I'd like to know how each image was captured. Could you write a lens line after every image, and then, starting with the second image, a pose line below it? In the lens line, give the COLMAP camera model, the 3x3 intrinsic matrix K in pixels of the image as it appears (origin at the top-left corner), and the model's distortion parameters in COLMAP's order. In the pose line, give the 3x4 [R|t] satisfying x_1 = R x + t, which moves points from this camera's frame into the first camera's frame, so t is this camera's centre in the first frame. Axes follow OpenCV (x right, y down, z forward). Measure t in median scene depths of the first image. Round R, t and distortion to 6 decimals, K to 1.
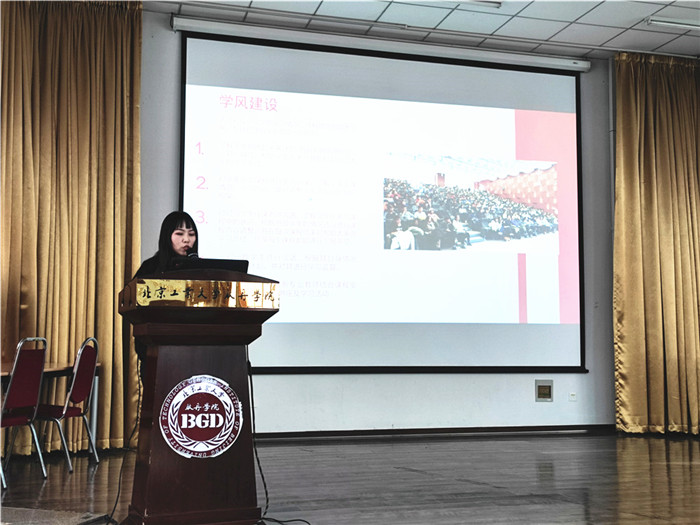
lens RADIAL K [[843.8, 0, 350.0], [0, 843.8, 262.5], [0, 0, 1]] dist [0.057865, 0.005962]
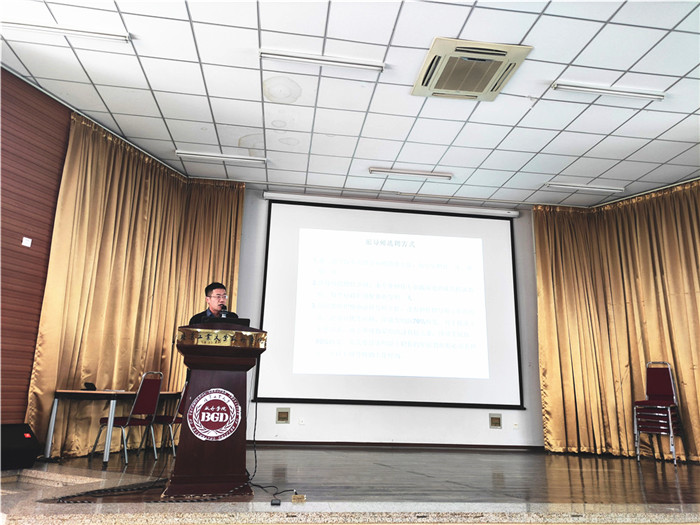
lens RADIAL K [[514.2, 0, 350.0], [0, 514.2, 262.5], [0, 0, 1]] dist [0.062322, -0.051370]
pose [[0.989866, -0.013722, -0.141338, 0.110590], [-0.009542, 0.986643, -0.162618, 0.025669], [0.141681, 0.162318, 0.976514, 0.006580]]
